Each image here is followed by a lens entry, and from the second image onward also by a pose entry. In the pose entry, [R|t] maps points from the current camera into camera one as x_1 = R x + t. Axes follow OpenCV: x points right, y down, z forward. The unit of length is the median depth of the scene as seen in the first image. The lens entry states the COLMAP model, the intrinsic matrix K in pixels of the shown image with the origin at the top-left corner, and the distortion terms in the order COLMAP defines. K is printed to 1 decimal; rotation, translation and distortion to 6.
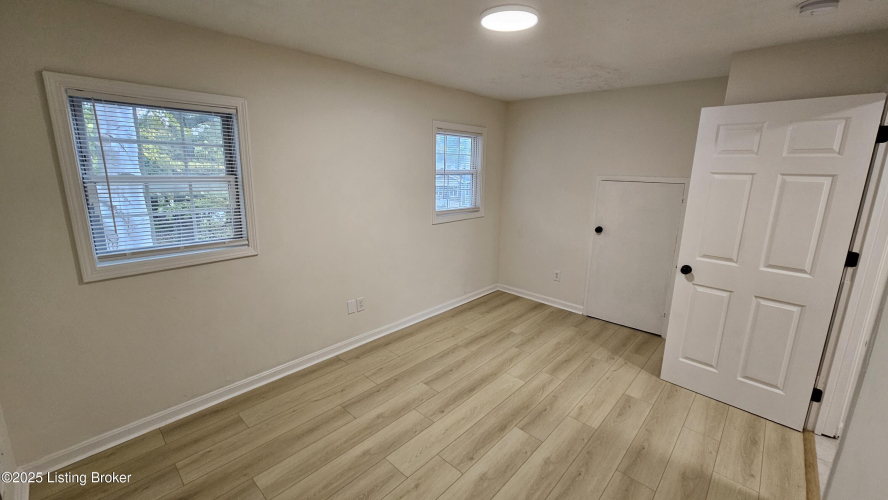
lens RADIAL K [[363.9, 0, 446.0], [0, 363.9, 245.9], [0, 0, 1]] dist [0.001767, 0.000634]
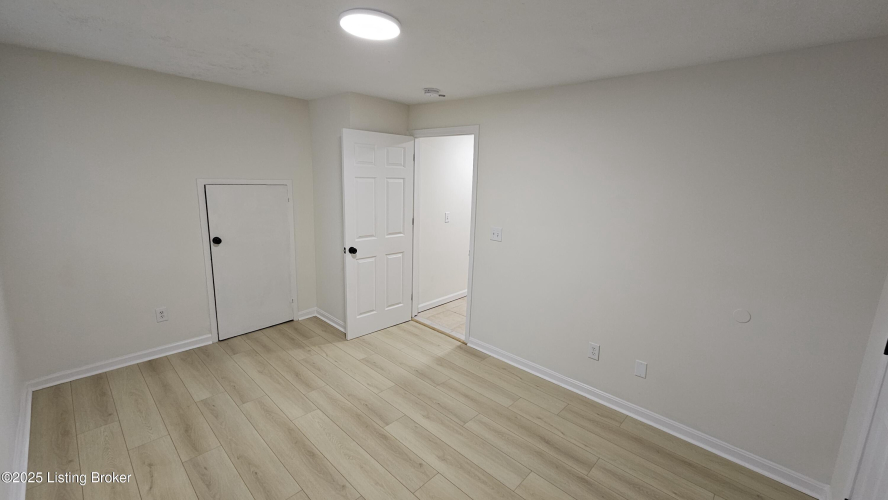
lens RADIAL K [[363.9, 0, 443.9], [0, 363.9, 244.9], [0, 0, 1]] dist [0.001767, 0.000634]
pose [[0.010400, -0.204837, 0.978741, -0.633979], [0.185995, 0.962109, 0.199379, -0.157281], [-0.982496, 0.179967, 0.048105, 0.614037]]
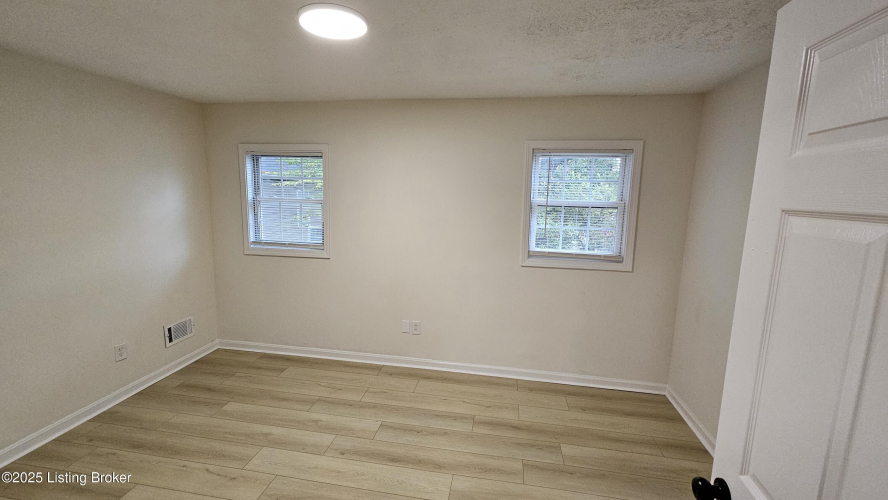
lens RADIAL K [[363.9, 0, 444.7], [0, 363.9, 247.6], [0, 0, 1]] dist [0.001767, 0.000634]
pose [[0.545665, 0.122156, -0.829052, 0.782627], [-0.194300, 0.980801, 0.016631, -0.115591], [0.815167, 0.152010, 0.558924, 0.578089]]
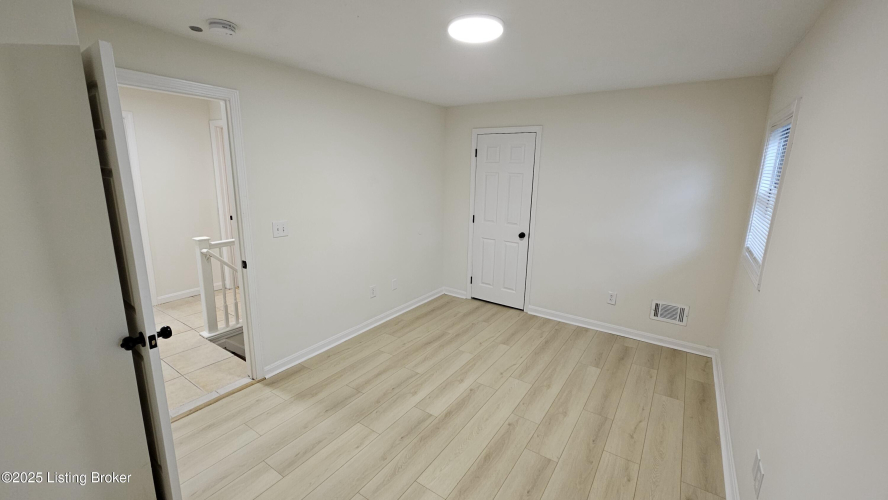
lens RADIAL K [[363.9, 0, 444.2], [0, 363.9, 245.3], [0, 0, 1]] dist [0.001767, 0.000634]
pose [[-0.988372, -0.008071, -0.151838, 0.295966], [-0.071175, 0.906989, 0.415095, -0.348940], [0.134365, 0.421076, -0.897018, 1.549185]]
